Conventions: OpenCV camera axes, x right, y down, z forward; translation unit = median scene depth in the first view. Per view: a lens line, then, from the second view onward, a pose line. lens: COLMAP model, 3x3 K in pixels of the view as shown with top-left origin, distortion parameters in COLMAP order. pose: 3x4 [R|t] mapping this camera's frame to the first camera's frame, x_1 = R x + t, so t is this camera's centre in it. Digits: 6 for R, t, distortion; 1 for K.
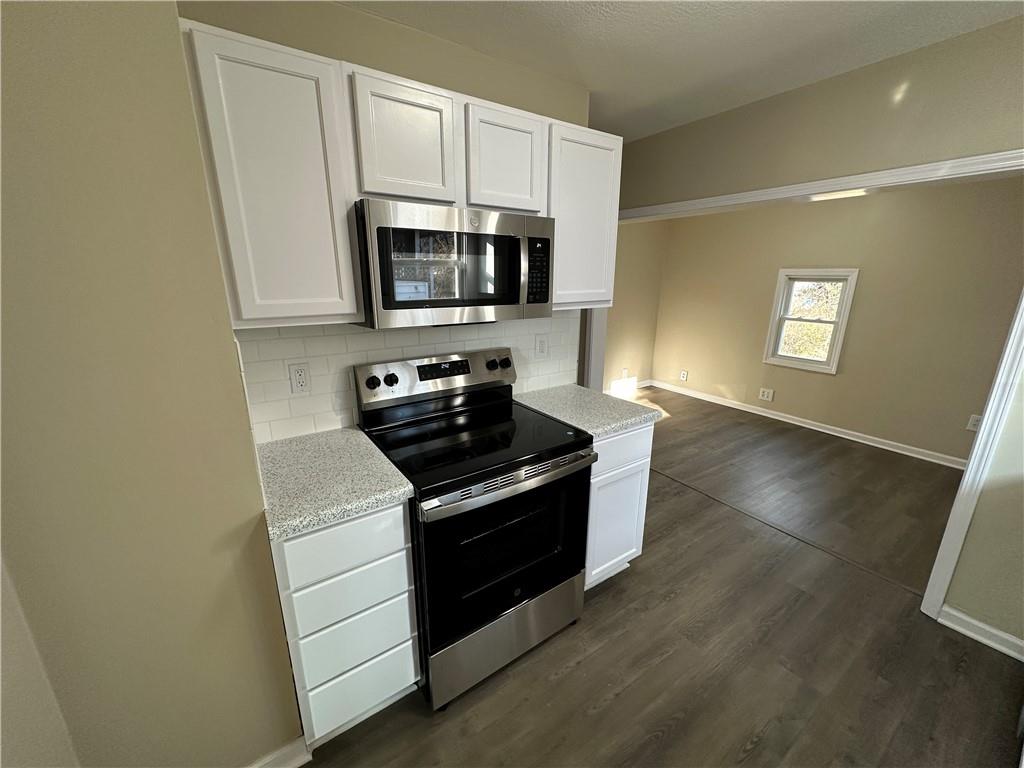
lens RADIAL K [[405.9, 0, 511.2], [0, 405.9, 384.8], [0, 0, 1]] dist [-0.001562, 0.000042]
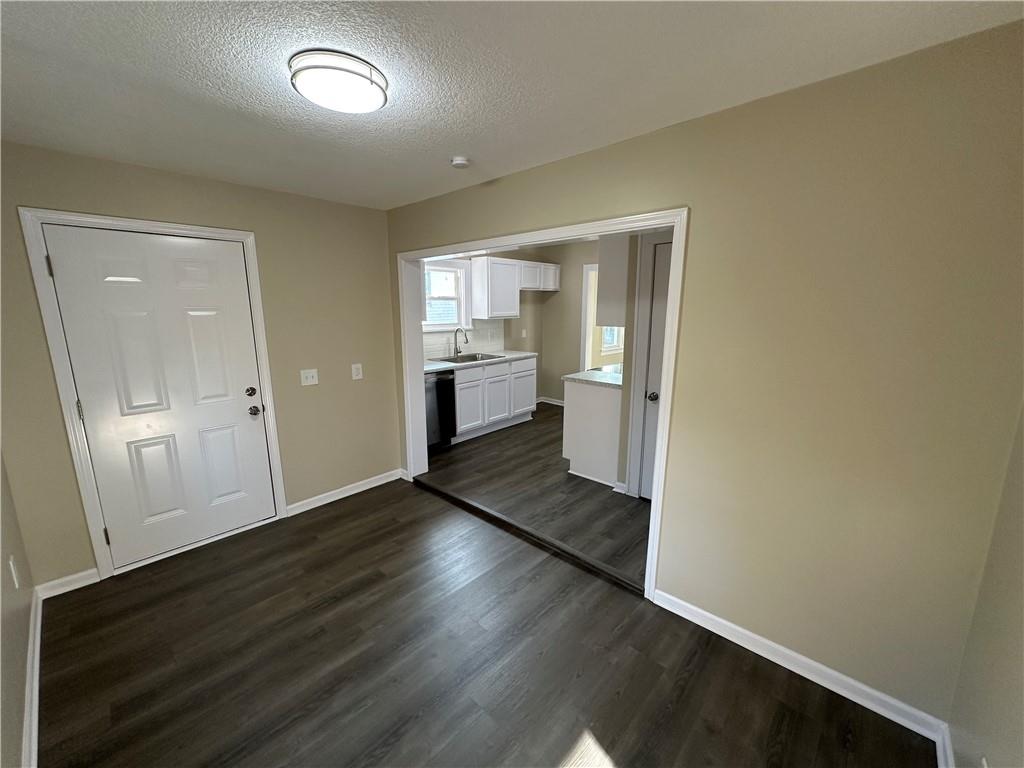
lens RADIAL K [[405.9, 0, 511.2], [0, 405.9, 384.8], [0, 0, 1]] dist [-0.001562, 0.000042]
pose [[-0.972656, 0.039988, -0.228781, 0.621951], [-0.065881, 0.897099, 0.436891, -0.434615], [0.222710, 0.440017, -0.869934, 1.567948]]
